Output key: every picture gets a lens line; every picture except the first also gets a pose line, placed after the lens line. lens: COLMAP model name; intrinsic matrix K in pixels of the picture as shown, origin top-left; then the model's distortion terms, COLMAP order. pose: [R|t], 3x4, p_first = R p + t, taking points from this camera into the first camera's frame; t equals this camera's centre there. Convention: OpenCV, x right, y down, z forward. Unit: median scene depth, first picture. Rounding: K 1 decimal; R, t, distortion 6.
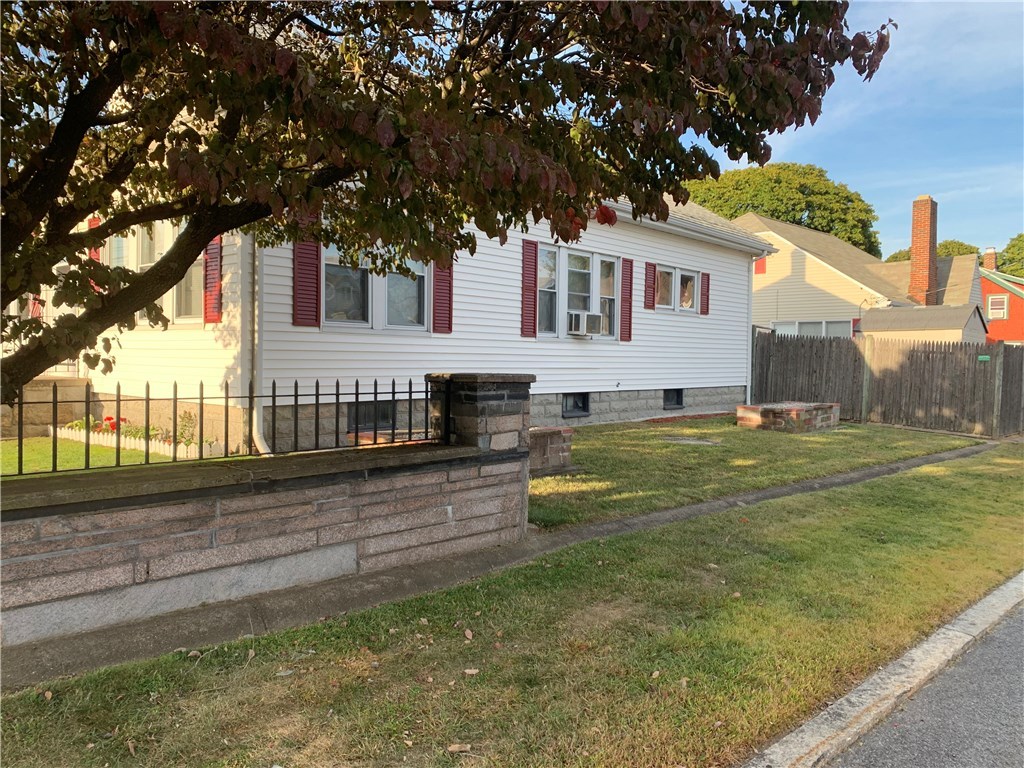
lens RADIAL K [[785.4, 0, 512.0], [0, 785.4, 384.0], [0, 0, 1]] dist [0.004773, -0.000966]
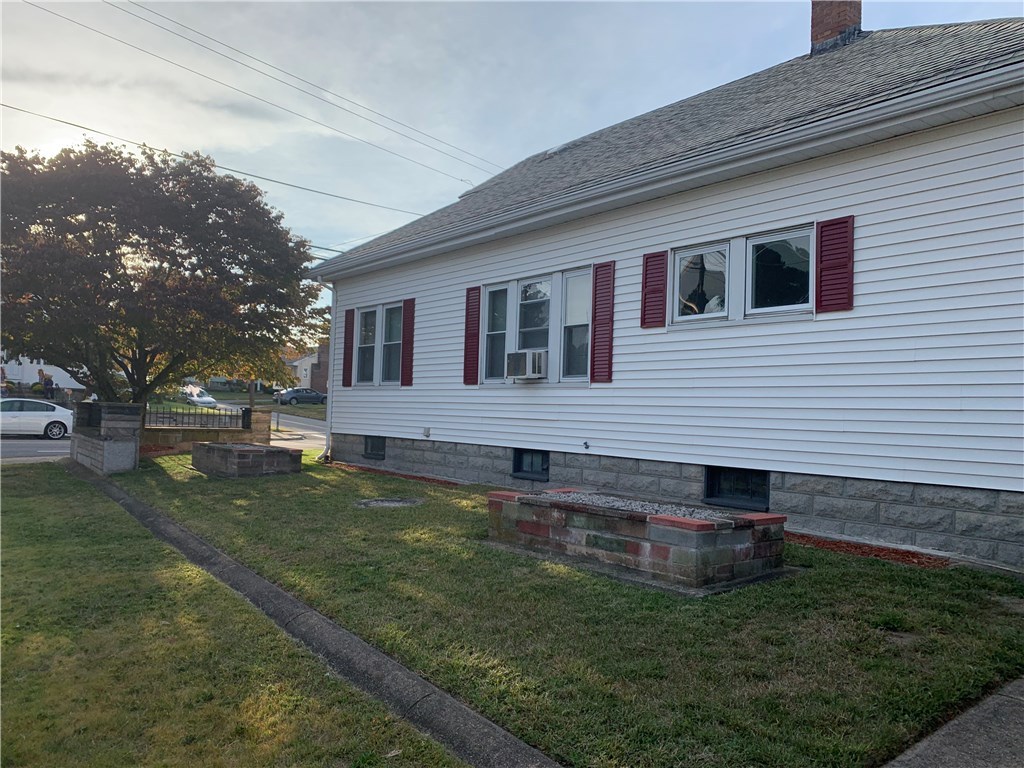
lens RADIAL K [[785.4, 0, 512.0], [0, 785.4, 384.0], [0, 0, 1]] dist [0.004773, -0.000966]
pose [[-0.252463, -0.034105, -0.967005, 0.818893], [-0.050417, 0.998485, -0.022052, -0.034657], [0.966292, 0.043186, -0.253800, 1.101153]]
